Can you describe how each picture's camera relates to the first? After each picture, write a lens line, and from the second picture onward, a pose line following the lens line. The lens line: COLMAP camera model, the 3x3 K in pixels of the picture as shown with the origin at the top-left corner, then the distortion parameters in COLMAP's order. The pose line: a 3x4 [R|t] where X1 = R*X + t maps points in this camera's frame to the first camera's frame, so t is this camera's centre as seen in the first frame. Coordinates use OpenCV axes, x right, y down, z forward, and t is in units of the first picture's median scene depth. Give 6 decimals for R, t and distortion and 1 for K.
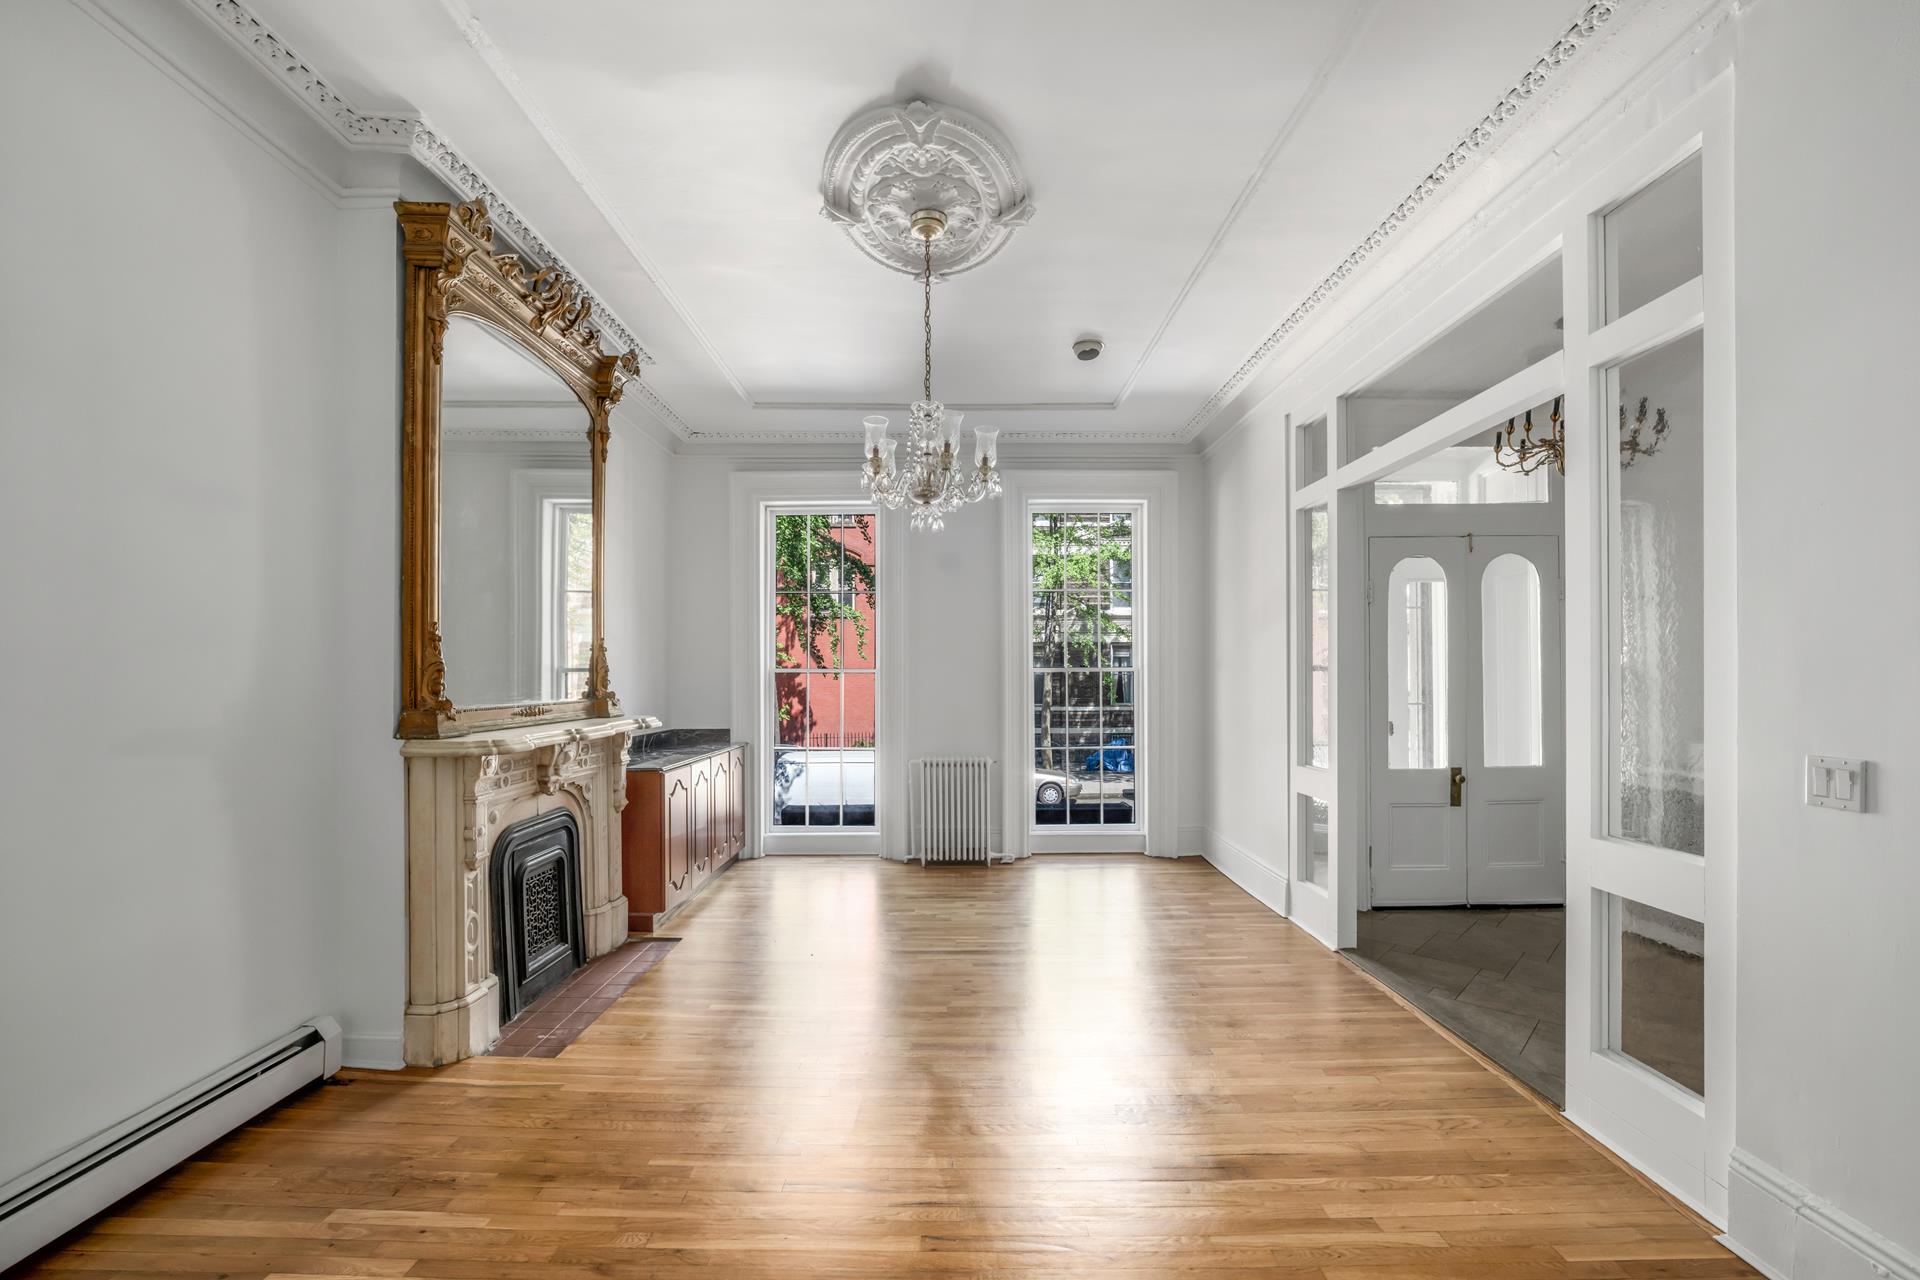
lens RADIAL K [[826.5, 0, 954.6], [0, 826.5, 691.5], [0, 0, 1]] dist [-0.002238, -0.000434]
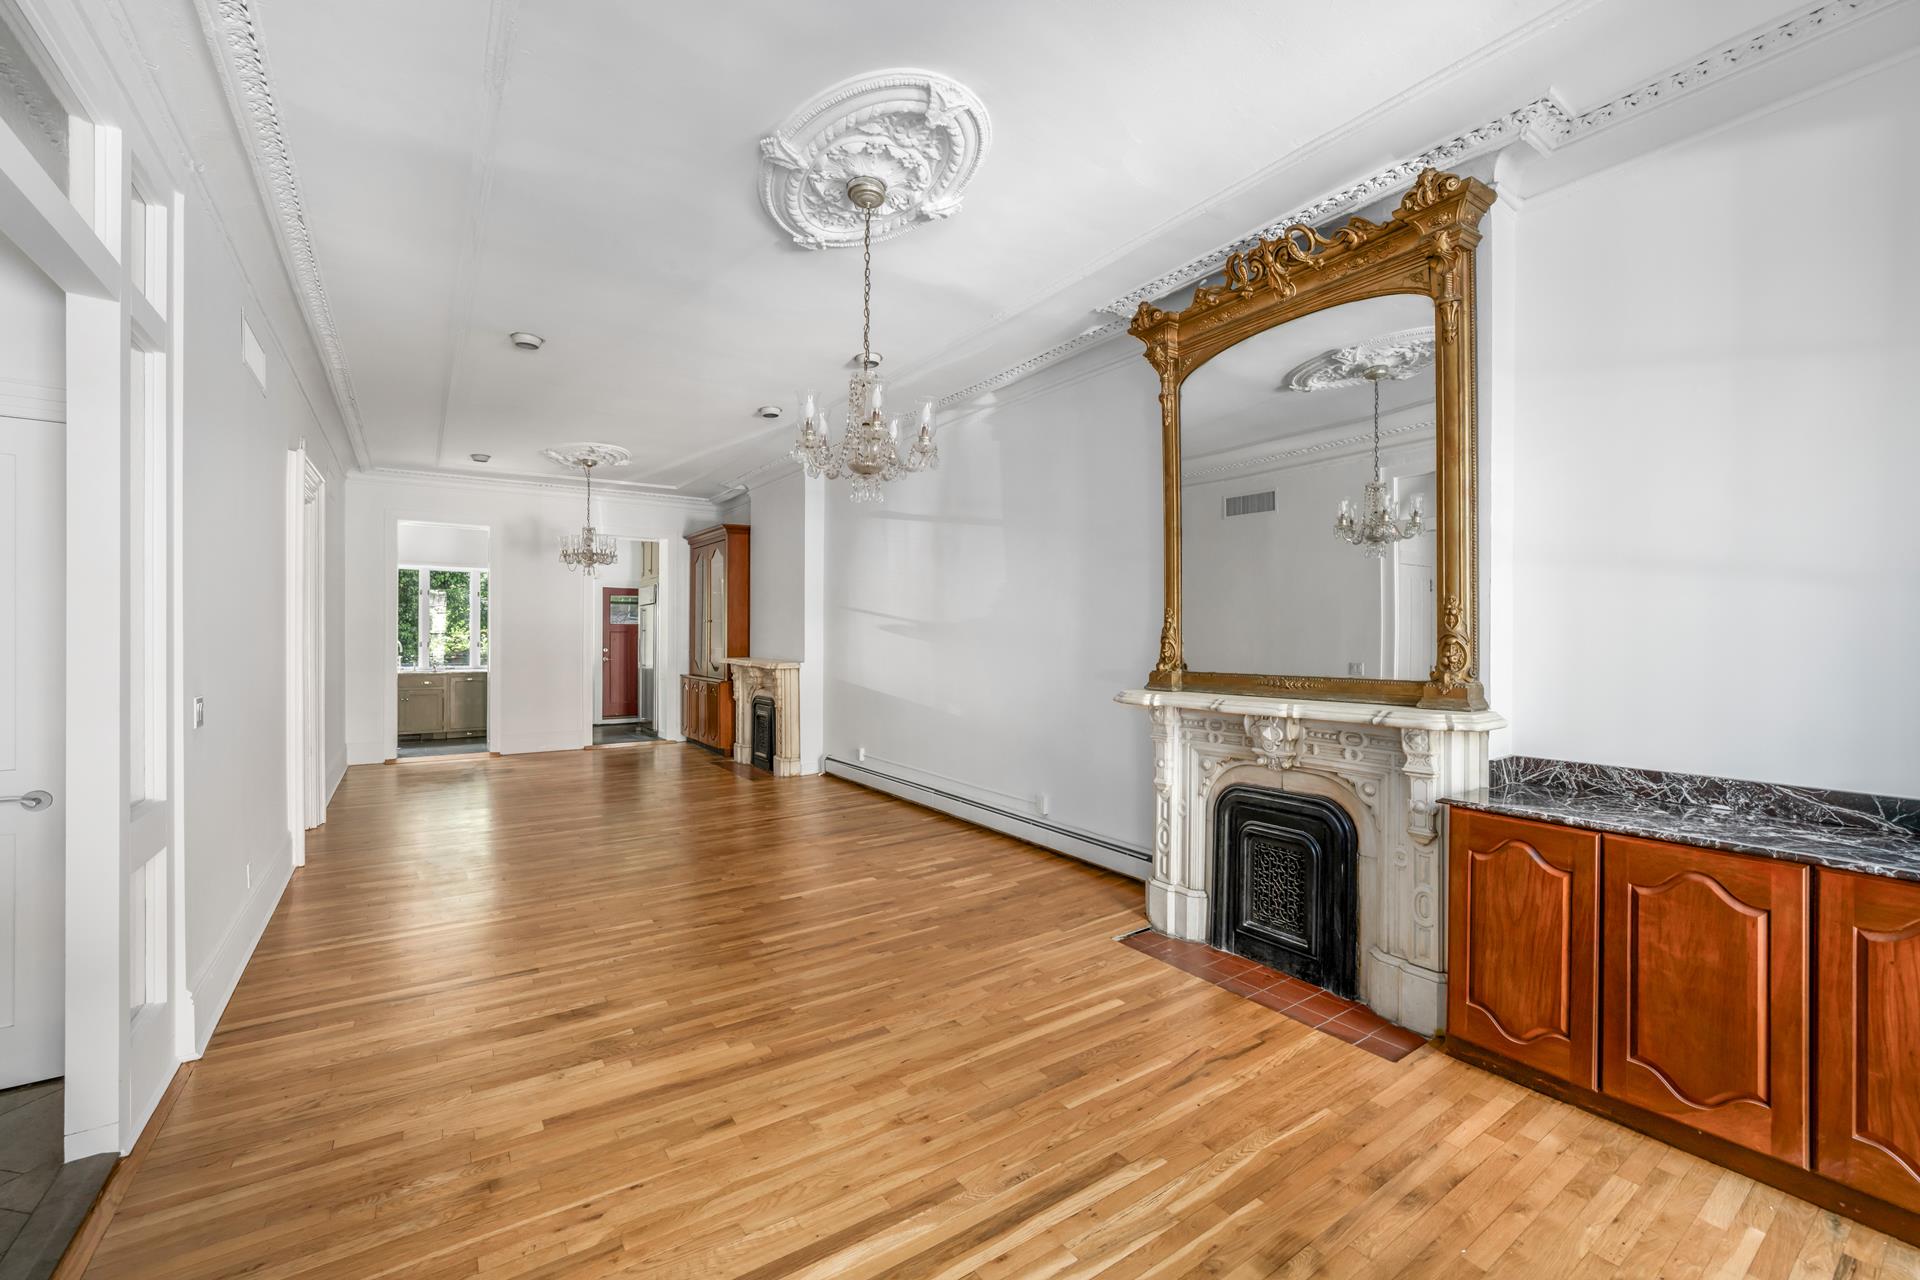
lens RADIAL K [[826.5, 0, 995.6], [0, 826.5, 641.3], [0, 0, 1]] dist [-0.002238, -0.000434]
pose [[-0.809253, 0.001551, -0.587458, 0.246011], [-0.010018, 0.999815, 0.016441, -0.027627], [0.587375, 0.019190, -0.809088, 1.093913]]
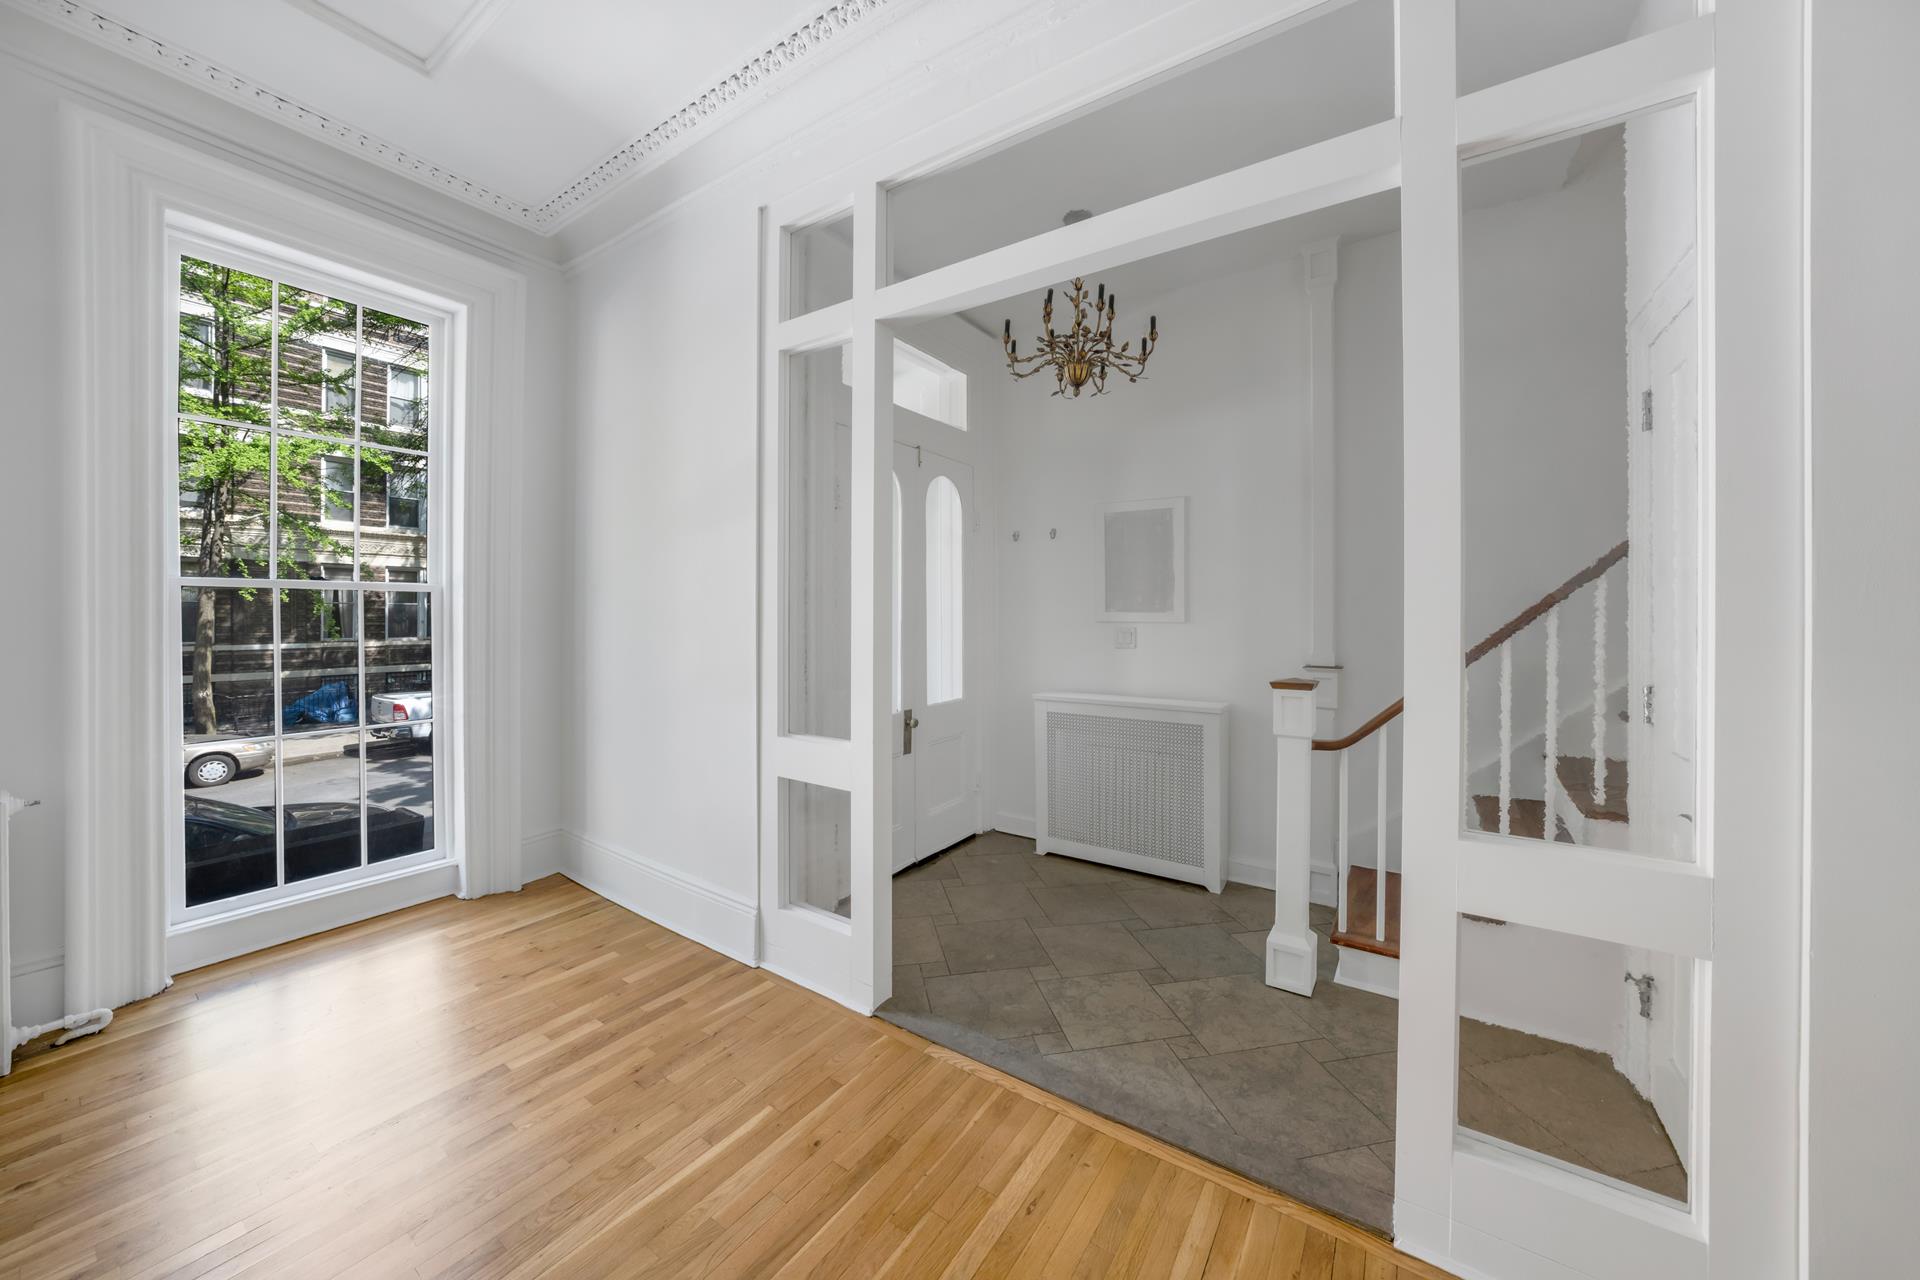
lens RADIAL K [[669.1, 0, 970.3], [0, 669.1, 616.8], [0, 0, 1]] dist [-0.020890, 0.000850]
pose [[0.558353, 0.003122, 0.829598, 0.051441], [0.003029, 0.999979, -0.005802, -0.002384], [-0.829598, 0.005753, 0.558332, 0.525980]]
